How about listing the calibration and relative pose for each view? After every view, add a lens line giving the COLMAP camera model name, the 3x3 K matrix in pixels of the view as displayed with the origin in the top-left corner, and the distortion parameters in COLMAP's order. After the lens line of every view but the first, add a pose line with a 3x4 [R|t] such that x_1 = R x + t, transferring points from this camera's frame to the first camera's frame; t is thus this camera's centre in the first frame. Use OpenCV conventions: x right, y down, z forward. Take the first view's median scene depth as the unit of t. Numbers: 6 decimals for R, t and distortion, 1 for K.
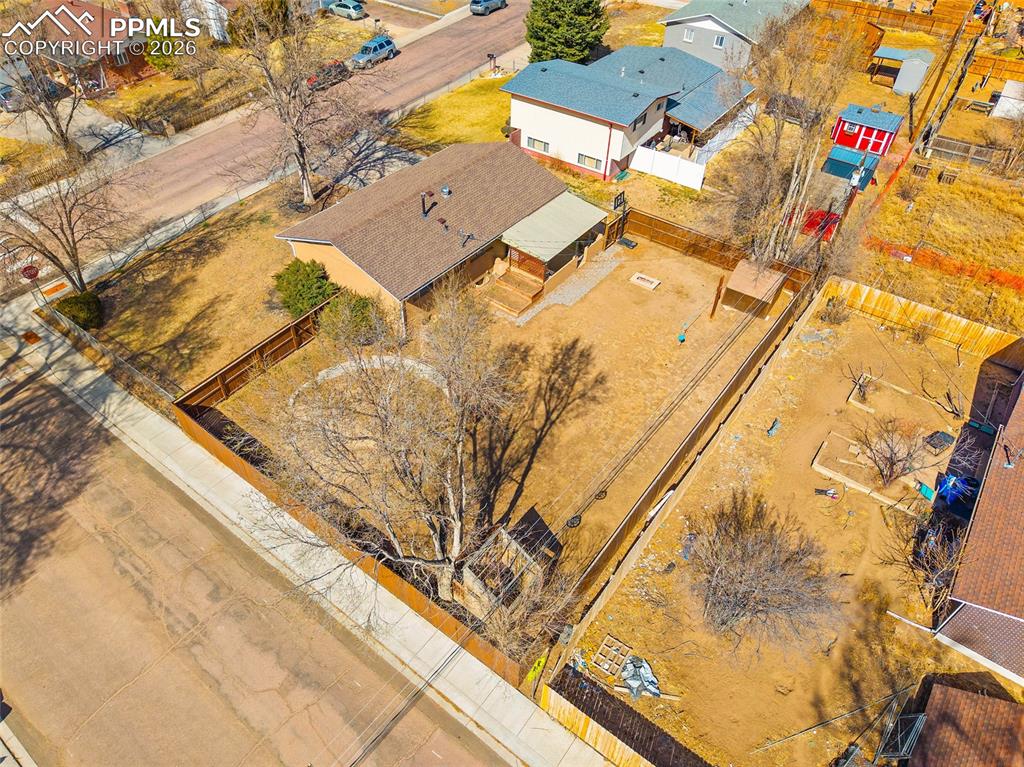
lens RADIAL K [[697.2, 0, 512.0], [0, 697.2, 383.5], [0, 0, 1]] dist [0.018491, -0.023187]
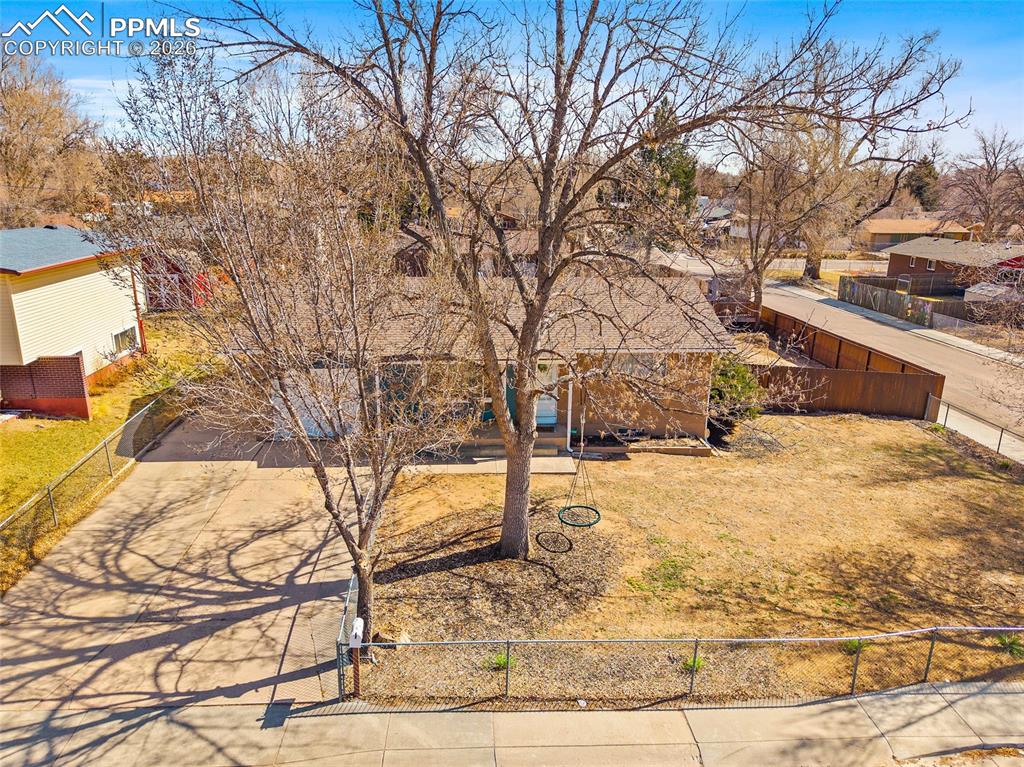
lens RADIAL K [[697.2, 0, 512.0], [0, 697.2, 383.5], [0, 0, 1]] dist [0.018491, -0.023187]
pose [[-0.660689, -0.237421, 0.712125, -0.648147], [0.492274, 0.579152, 0.649806, -0.669596], [-0.566707, 0.779881, -0.265763, 1.329010]]
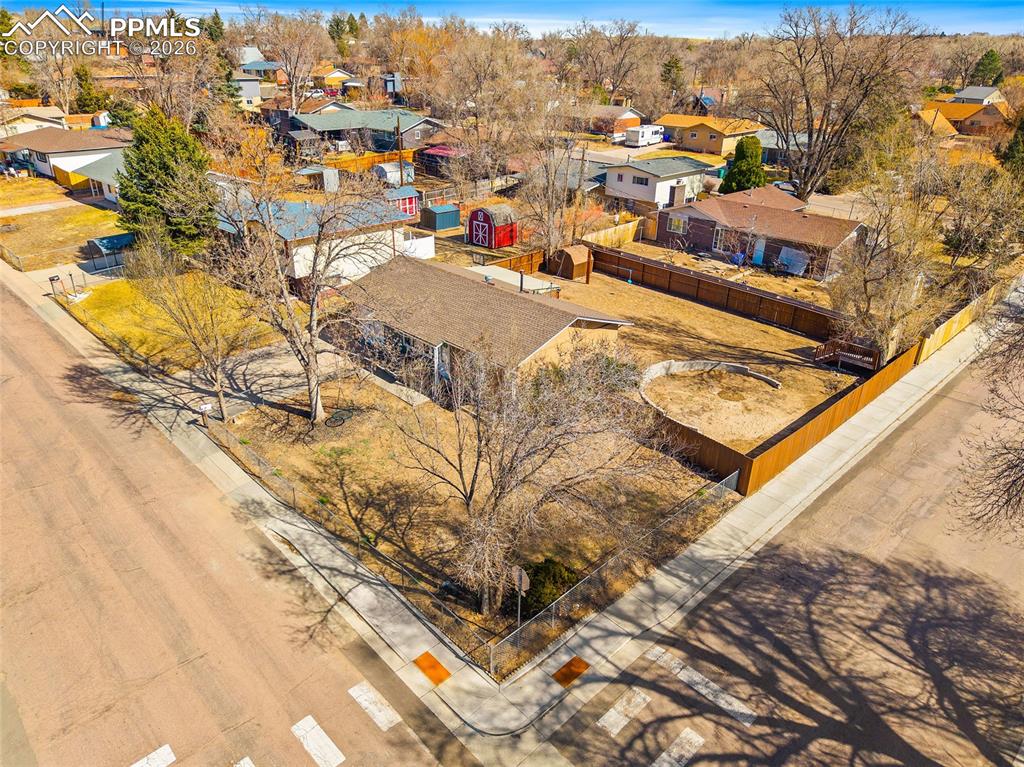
lens RADIAL K [[714.3, 0, 513.6], [0, 714.3, 351.2], [0, 0, 1]] dist [0.010223, -0.003820]
pose [[0.149658, -0.405296, 0.901852, -1.165020], [0.669098, 0.713058, 0.209418, -0.425524], [-0.727949, 0.572087, 0.377898, 0.687410]]
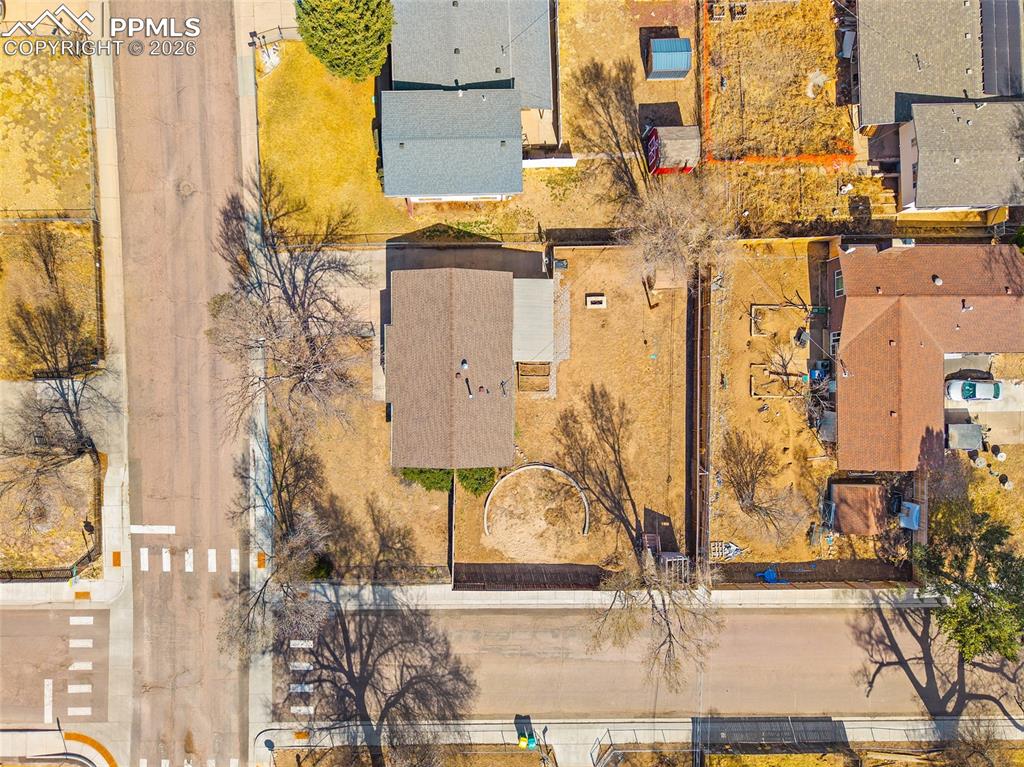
lens RADIAL K [[697.2, 0, 512.0], [0, 697.2, 383.5], [0, 0, 1]] dist [0.018491, -0.023187]
pose [[0.797135, -0.603800, 0.001087, -0.047119], [0.406112, 0.537478, 0.739047, -1.296173], [-0.446821, -0.588679, 0.673653, 0.049467]]
